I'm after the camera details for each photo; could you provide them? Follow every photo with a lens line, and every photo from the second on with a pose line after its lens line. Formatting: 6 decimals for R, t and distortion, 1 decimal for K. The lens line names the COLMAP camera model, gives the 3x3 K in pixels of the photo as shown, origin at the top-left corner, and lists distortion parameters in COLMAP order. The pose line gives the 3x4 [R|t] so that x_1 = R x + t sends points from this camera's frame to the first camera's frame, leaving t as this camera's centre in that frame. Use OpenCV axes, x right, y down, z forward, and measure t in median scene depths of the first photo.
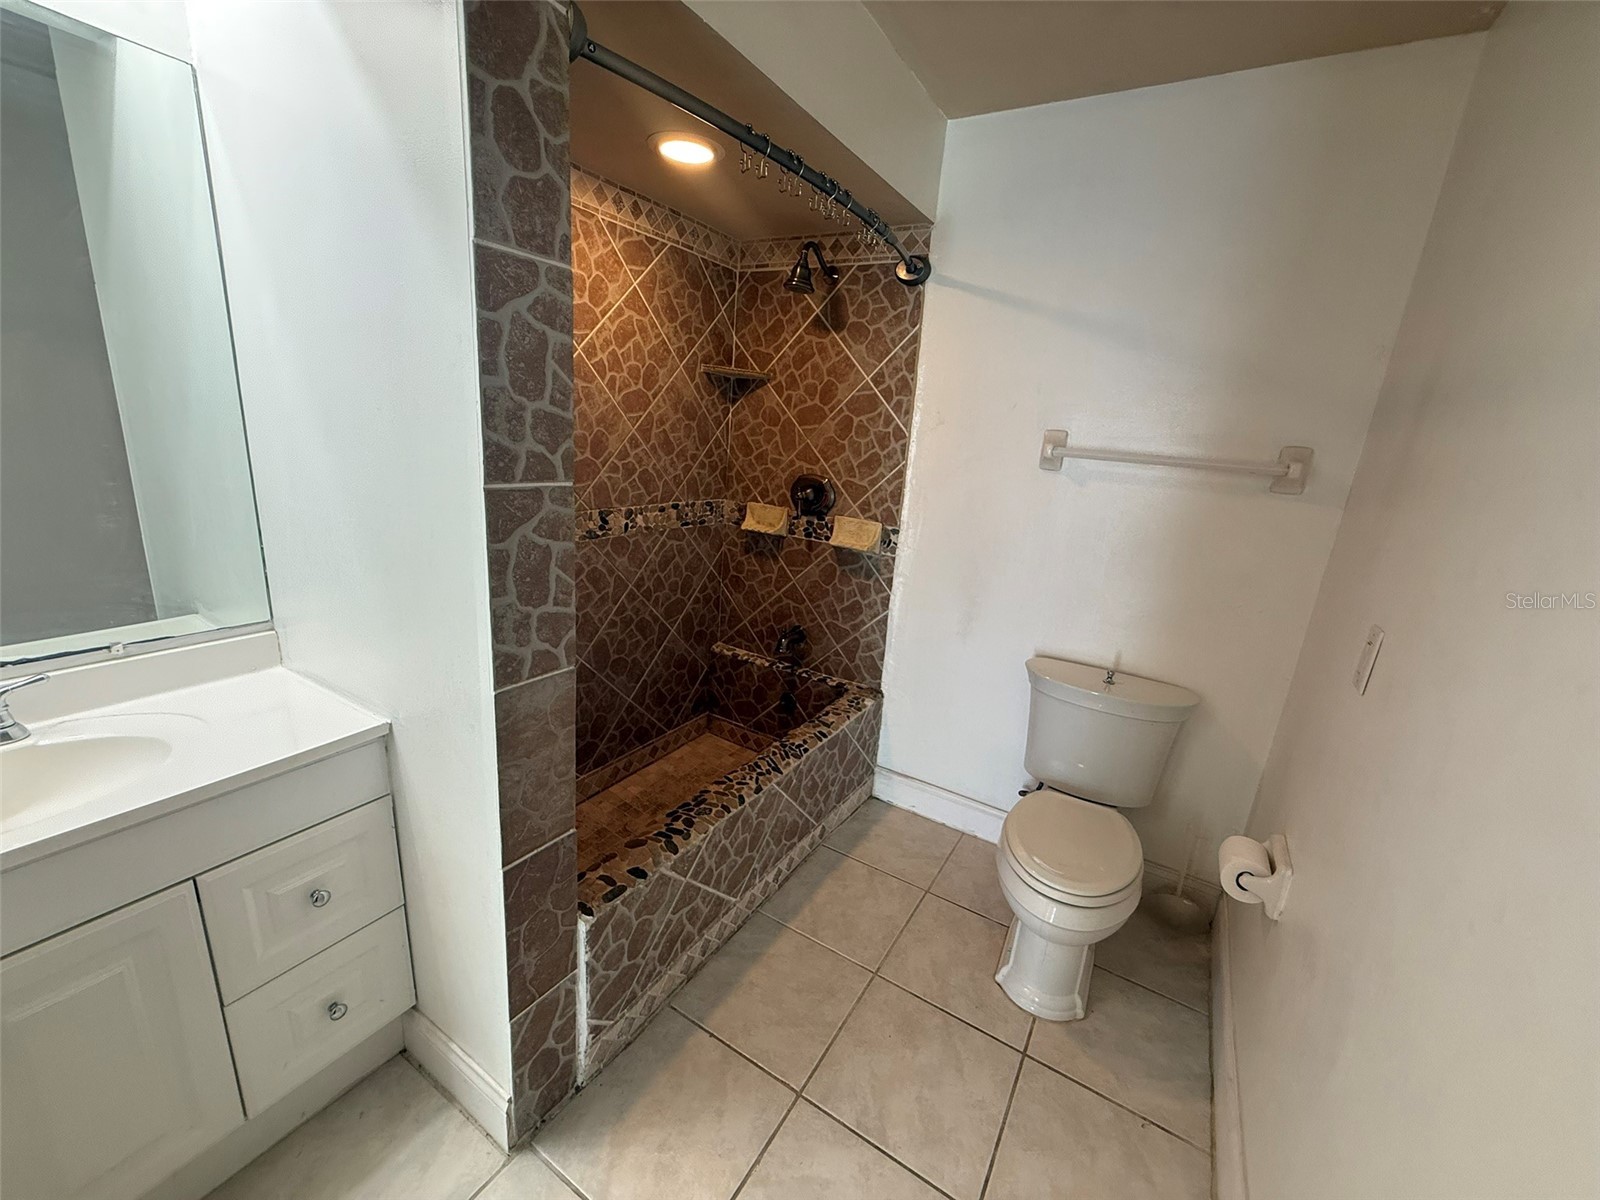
lens RADIAL K [[640.5, 0, 799.4], [0, 640.5, 603.0], [0, 0, 1]] dist [0.001858, 0.000502]
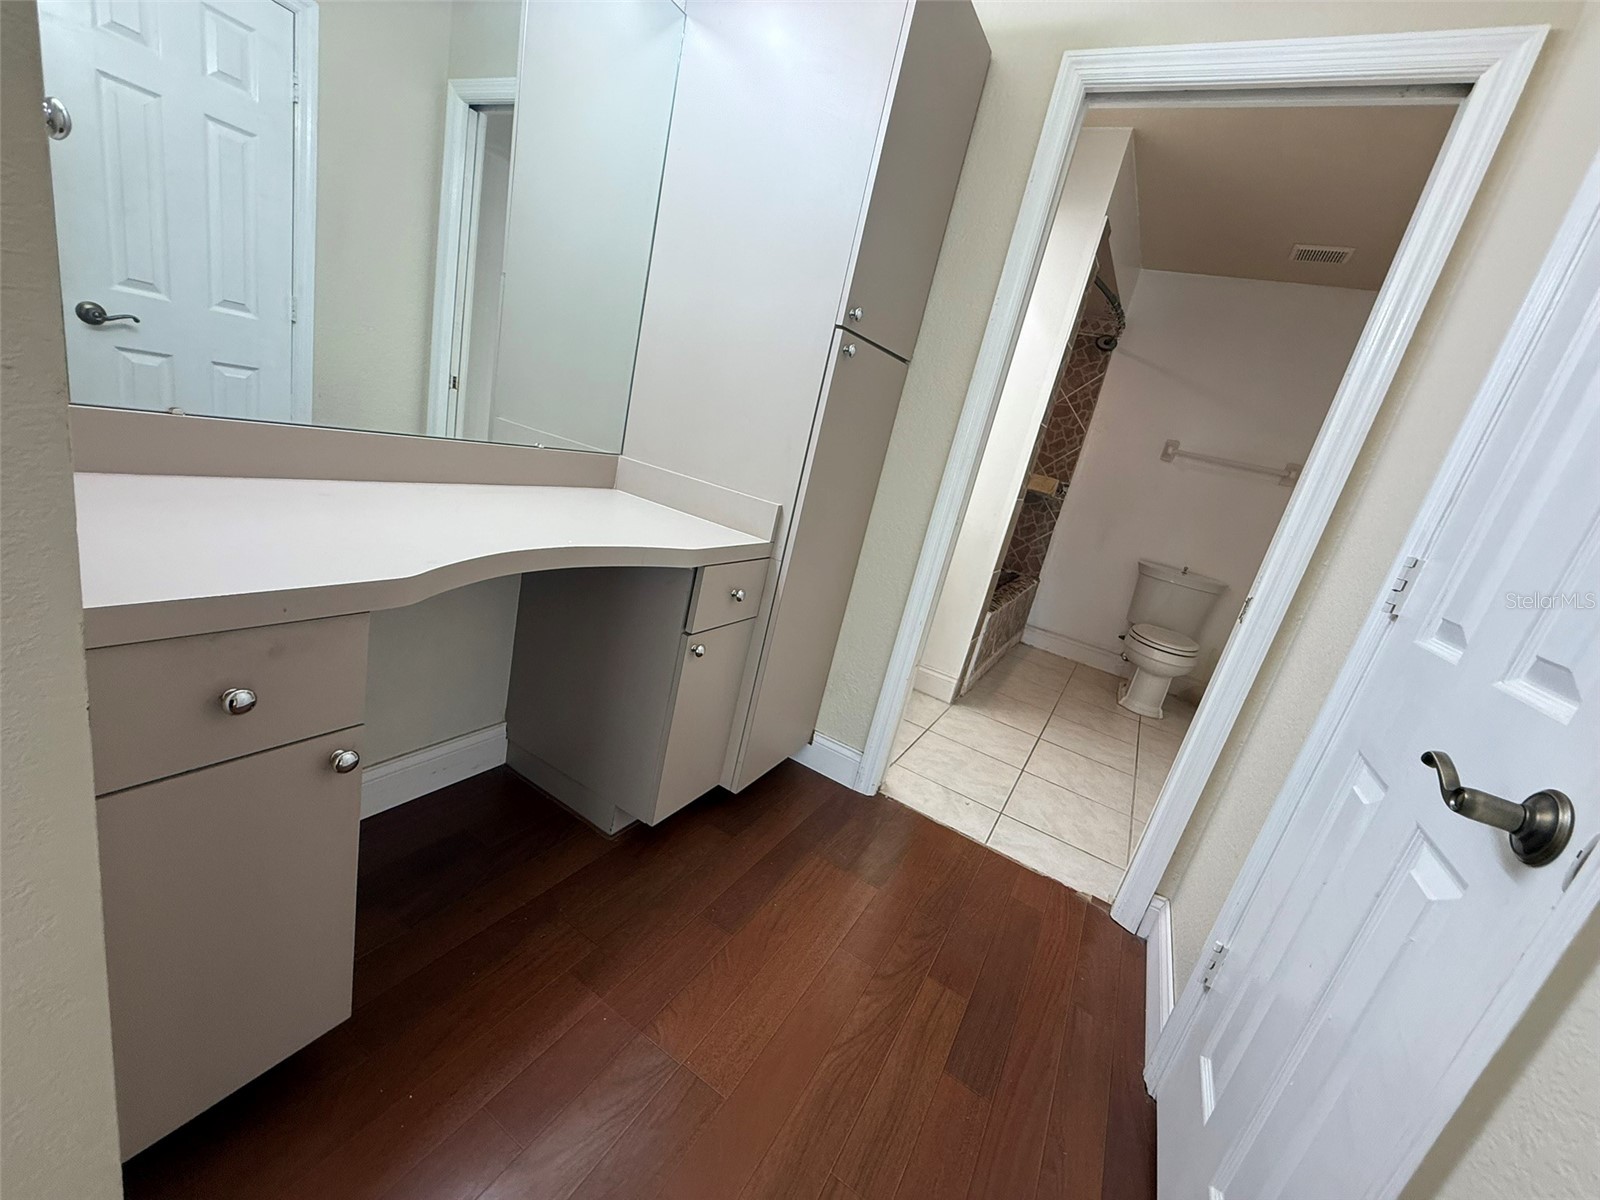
lens RADIAL K [[640.5, 0, 800.0], [0, 640.5, 604.3], [0, 0, 1]] dist [0.001858, 0.000502]
pose [[0.988257, 0.133480, 0.074371, -0.761270], [-0.134248, 0.990933, 0.005403, 0.345567], [-0.072975, -0.015324, 0.997216, -0.813392]]
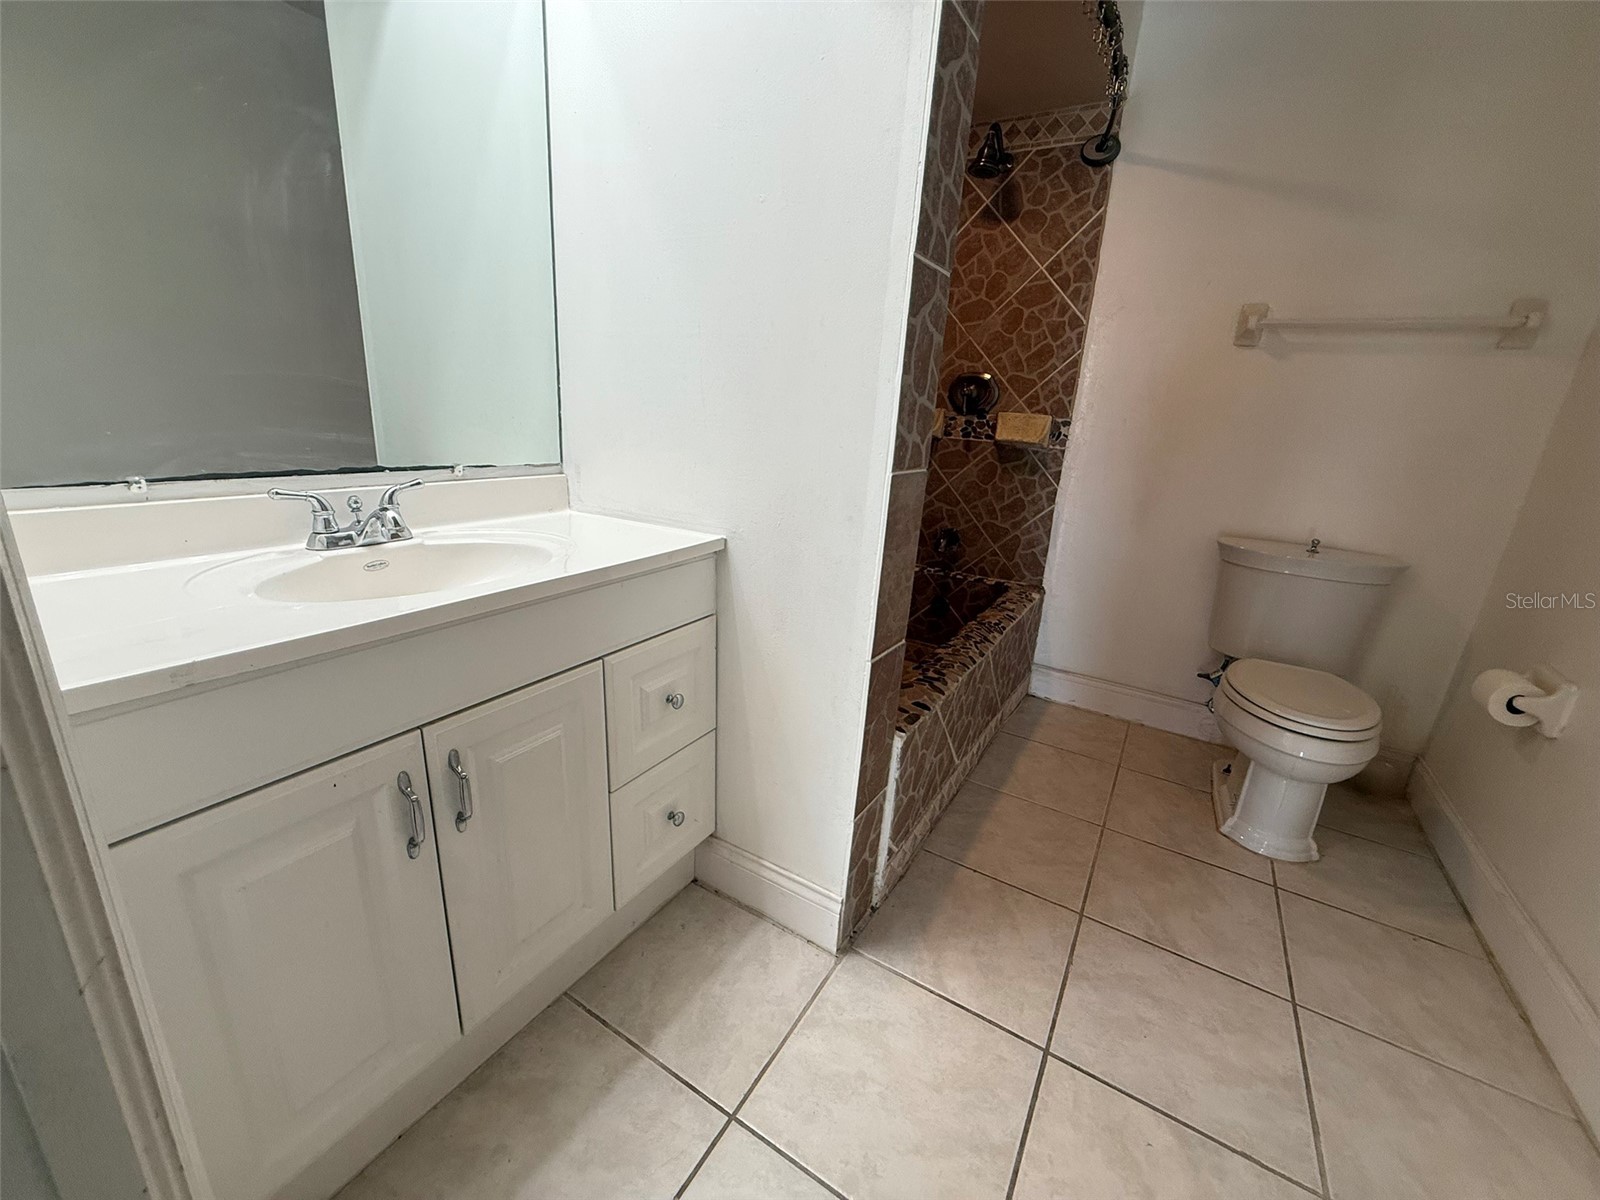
lens RADIAL K [[640.5, 0, 798.0], [0, 640.5, 604.2], [0, 0, 1]] dist [0.001858, 0.000502]
pose [[0.999916, -0.012903, -0.001422, -0.315237], [0.012938, 0.999534, 0.027657, 0.160071], [0.001065, -0.027673, 0.999616, -0.017241]]
